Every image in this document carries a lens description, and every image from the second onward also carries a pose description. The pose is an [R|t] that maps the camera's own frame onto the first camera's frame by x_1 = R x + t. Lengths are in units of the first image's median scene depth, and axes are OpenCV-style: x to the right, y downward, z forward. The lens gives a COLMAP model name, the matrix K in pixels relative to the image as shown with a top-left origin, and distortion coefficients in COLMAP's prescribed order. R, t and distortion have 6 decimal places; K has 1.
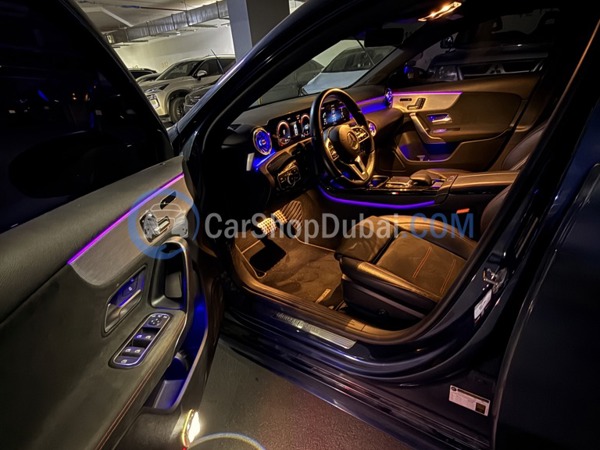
lens RADIAL K [[322.9, 0, 300.2], [0, 322.9, 224.5], [0, 0, 1]] dist [0.008437, 0.001777]
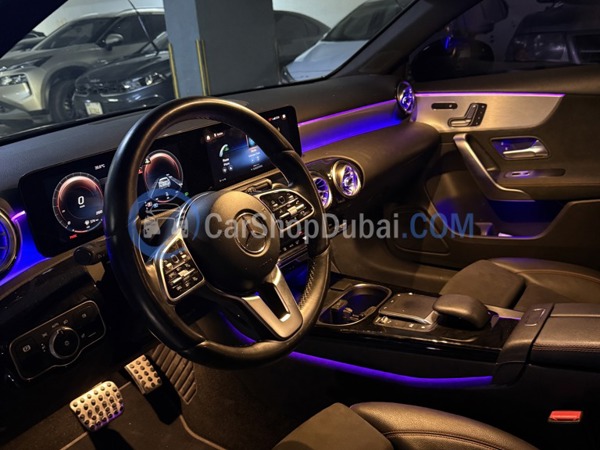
lens RADIAL K [[569.0, 0, 299.1], [0, 569.0, 225.4], [0, 0, 1]] dist [0.037016, 0.000000]
pose [[0.999714, 0.018399, -0.015282, 0.134337], [-0.020134, 0.992273, -0.122429, -0.112669], [0.012911, 0.122701, 0.992360, 0.210284]]
